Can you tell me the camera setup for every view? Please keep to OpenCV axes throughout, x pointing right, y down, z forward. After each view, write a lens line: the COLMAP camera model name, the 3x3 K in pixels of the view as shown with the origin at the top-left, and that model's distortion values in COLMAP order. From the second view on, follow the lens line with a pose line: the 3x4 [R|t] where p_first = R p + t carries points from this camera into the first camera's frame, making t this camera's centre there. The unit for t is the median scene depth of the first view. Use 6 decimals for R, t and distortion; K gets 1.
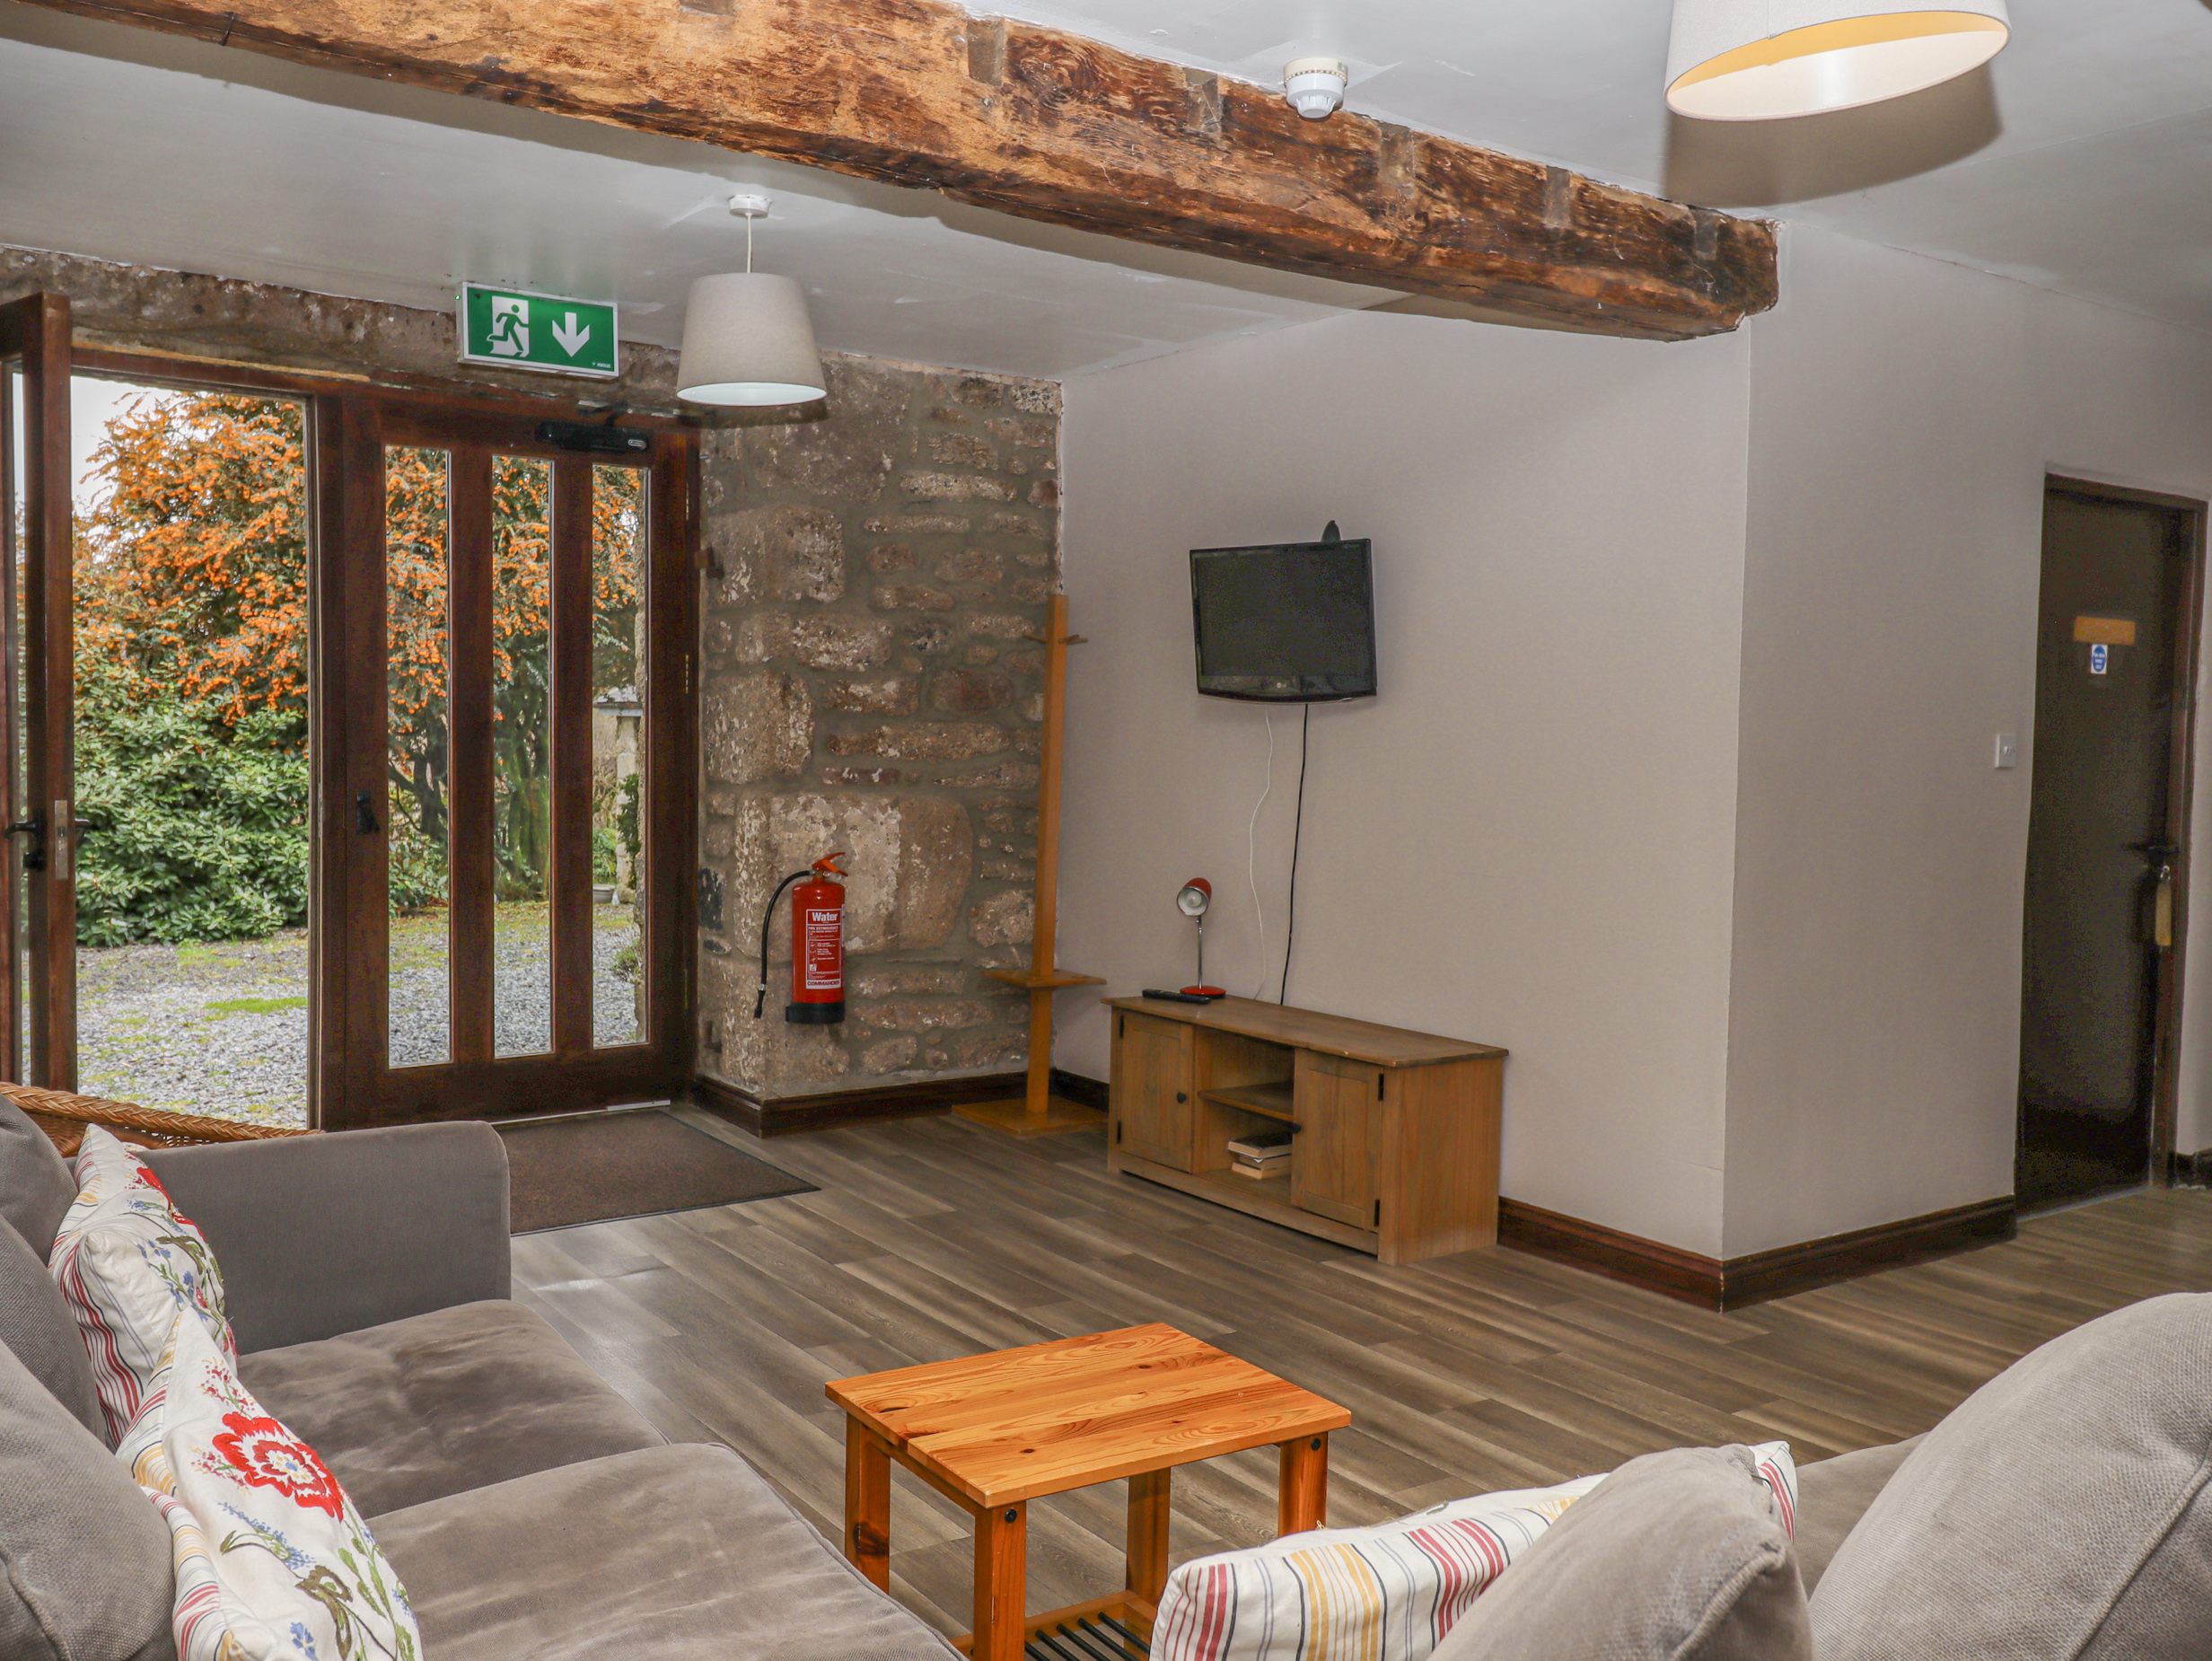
lens RADIAL K [[1928.0, 0, 1106.0], [0, 1928.0, 830.5], [0, 0, 1]] dist [-0.003540, -0.000261]
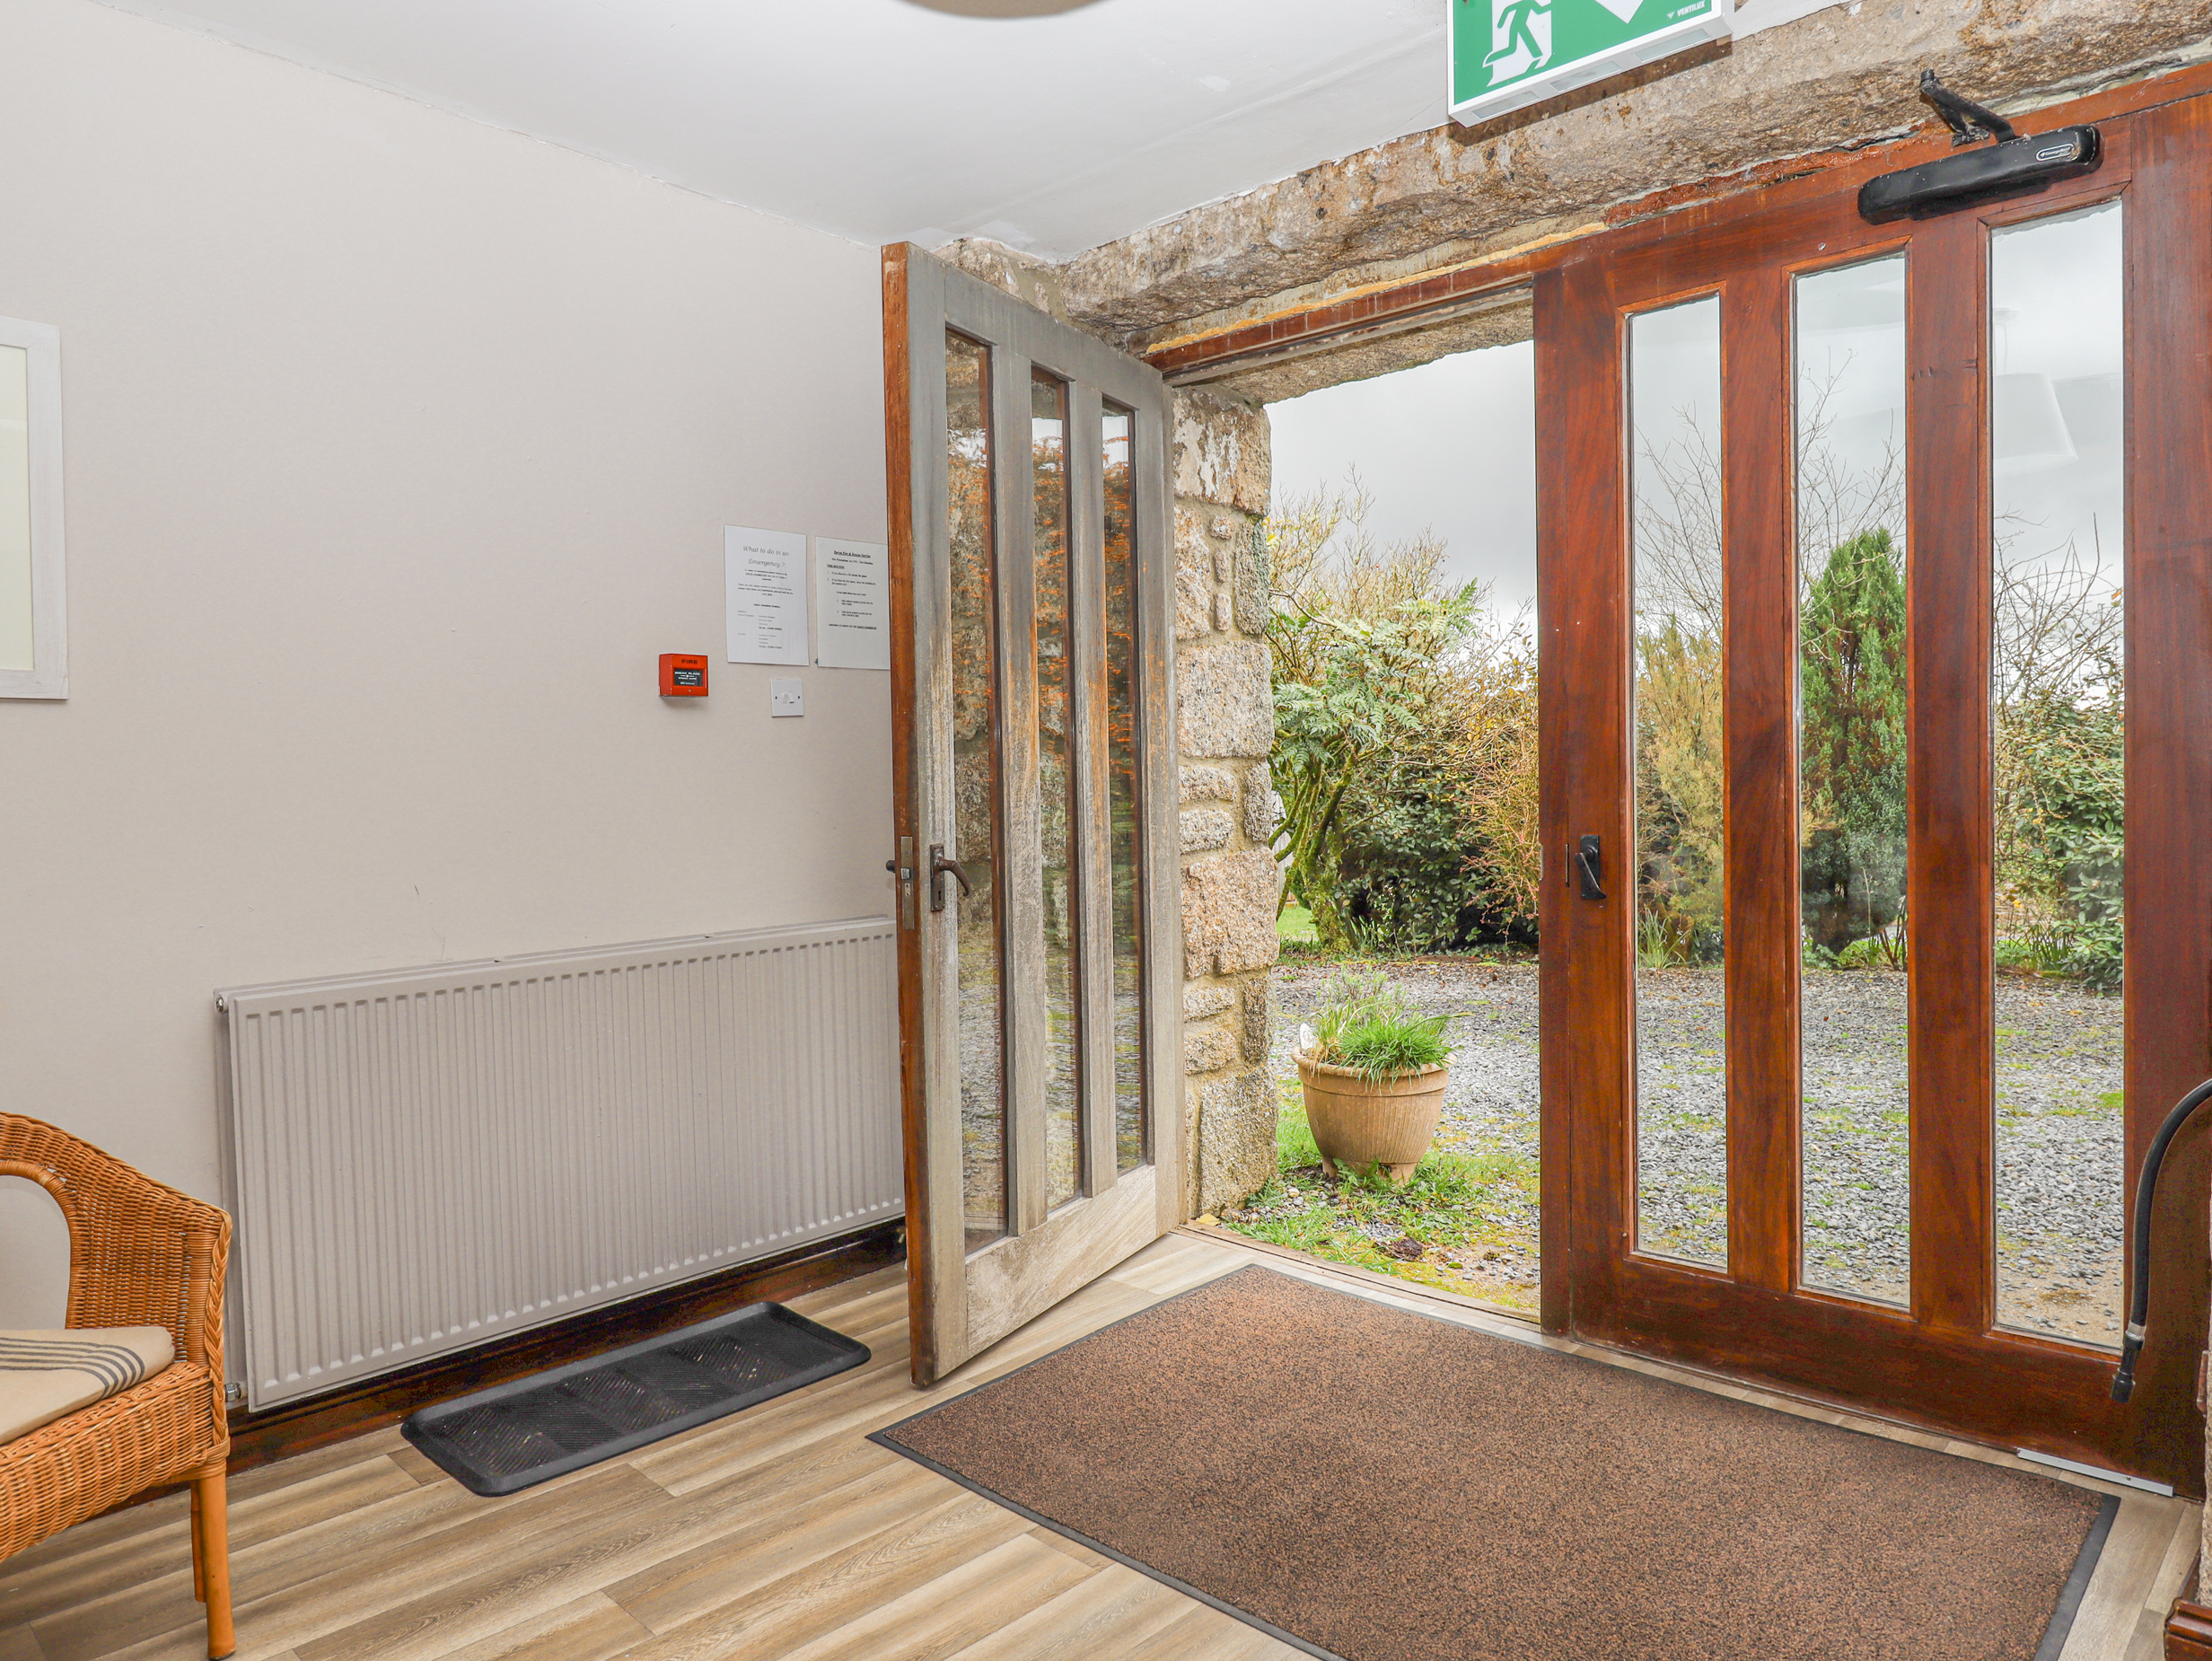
lens RADIAL K [[1454.0, 0, 1136.8], [0, 1454.0, 823.5], [0, 0, 1]] dist [-0.003440, 0.000027]
pose [[0.224934, 0.009595, -0.974327, 0.079229], [-0.029585, 0.999558, 0.003014, -0.023223], [0.973925, 0.028147, 0.225118, 0.759180]]
